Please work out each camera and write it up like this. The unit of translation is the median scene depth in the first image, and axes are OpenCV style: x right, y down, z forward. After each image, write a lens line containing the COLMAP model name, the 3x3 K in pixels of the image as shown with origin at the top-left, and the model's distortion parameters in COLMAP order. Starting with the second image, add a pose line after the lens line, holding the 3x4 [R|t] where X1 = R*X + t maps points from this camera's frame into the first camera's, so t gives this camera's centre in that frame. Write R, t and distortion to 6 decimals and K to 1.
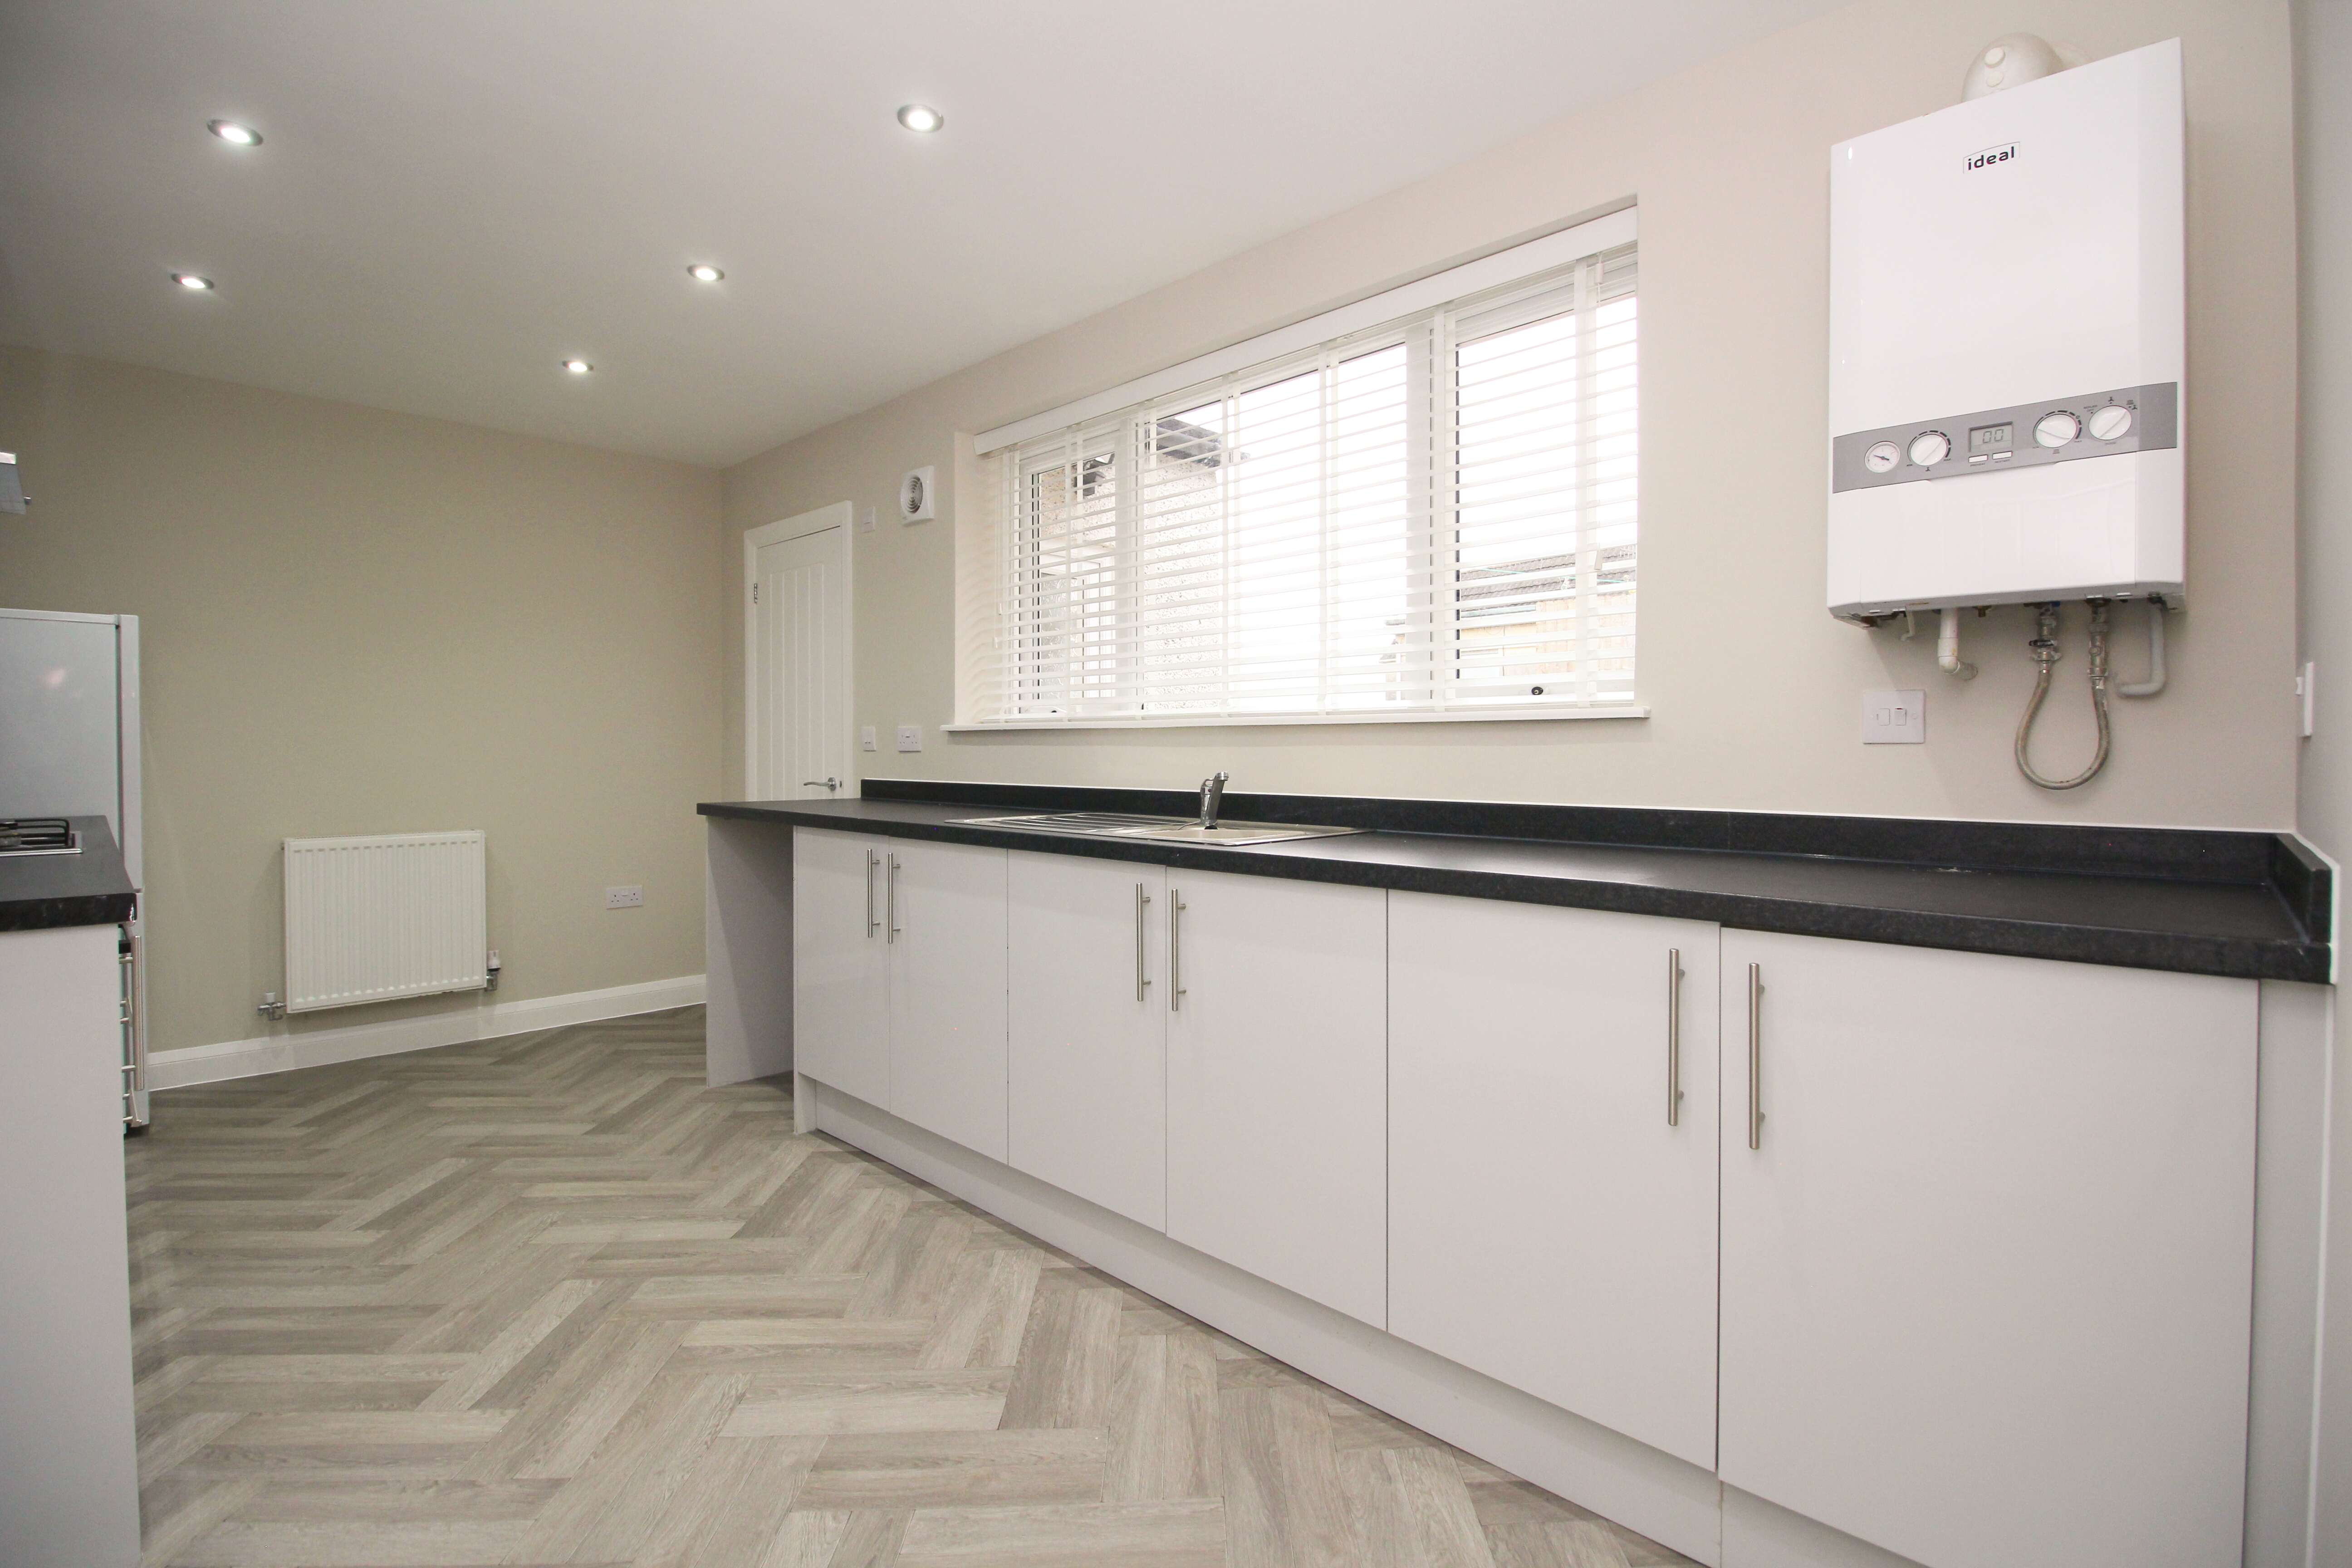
lens RADIAL K [[1094.6, 0, 1174.3], [0, 1094.6, 769.5], [0, 0, 1]] dist [-0.020543, -0.000976]
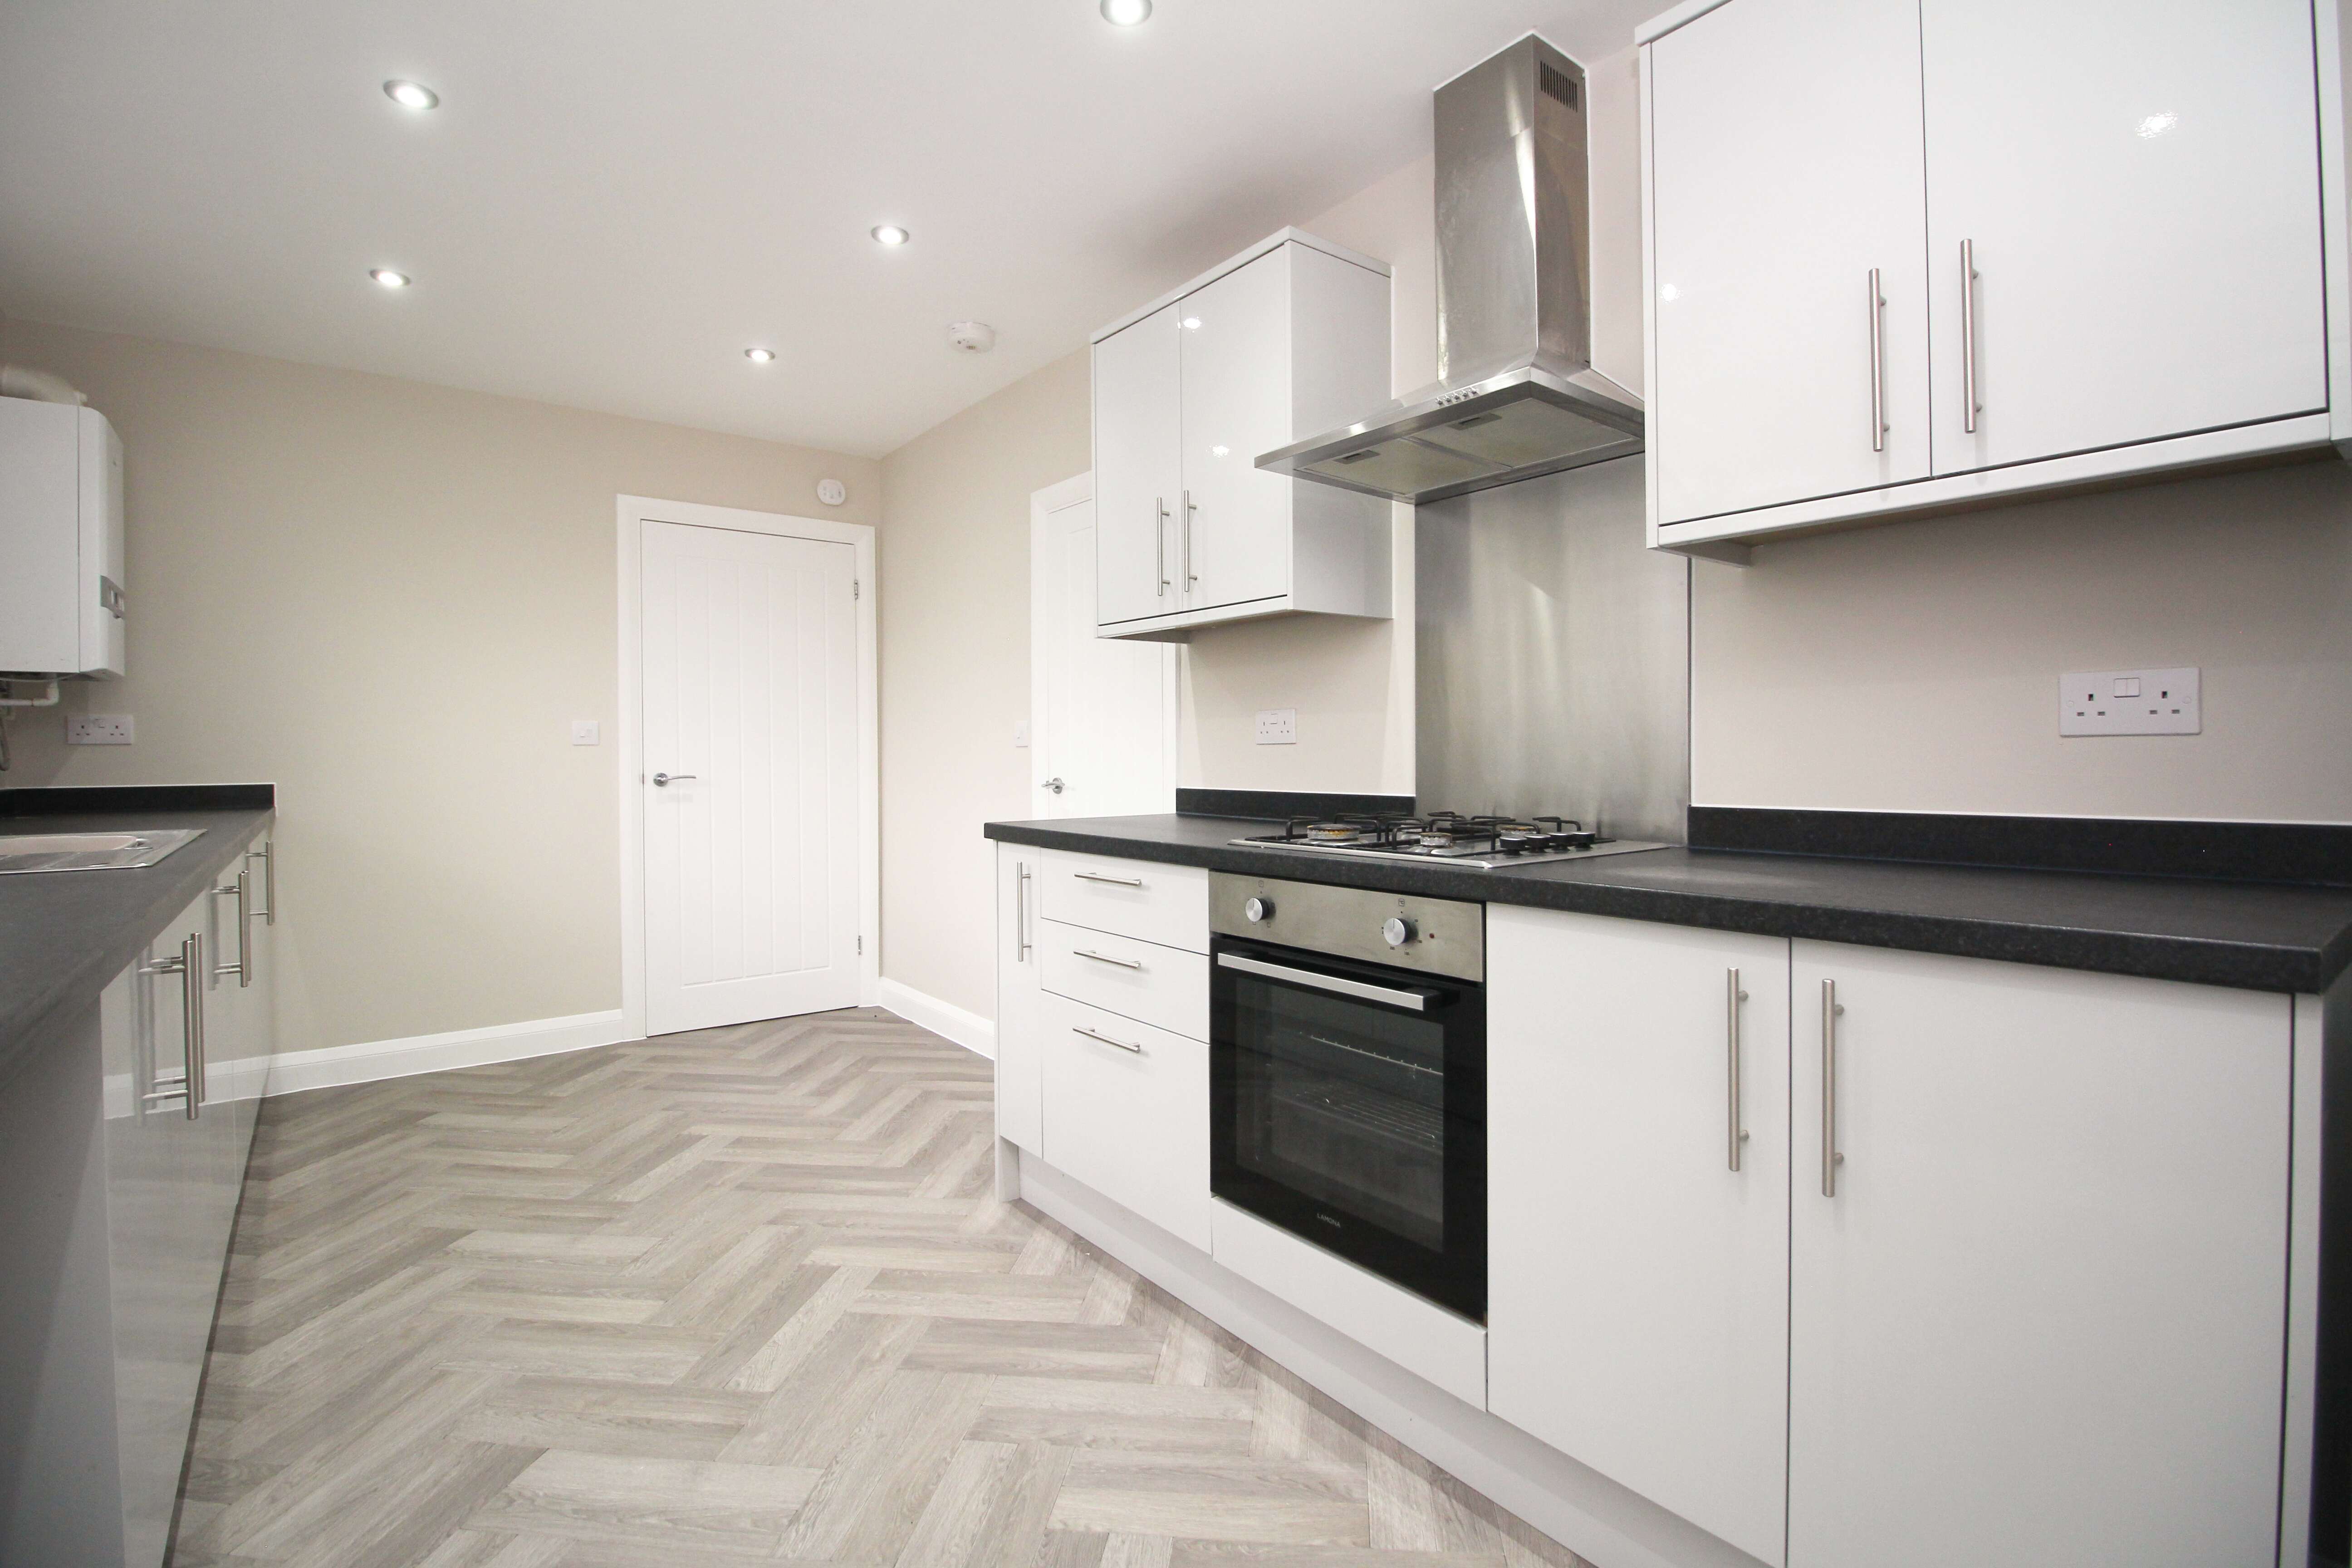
lens RADIAL K [[1094.6, 0, 1178.8], [0, 1094.6, 763.5], [0, 0, 1]] dist [-0.020543, -0.000976]
pose [[-0.990728, 0.005565, 0.135748, -1.083648], [0.010836, 0.999214, 0.038122, -0.032187], [-0.135429, 0.039239, -0.990010, 1.931835]]
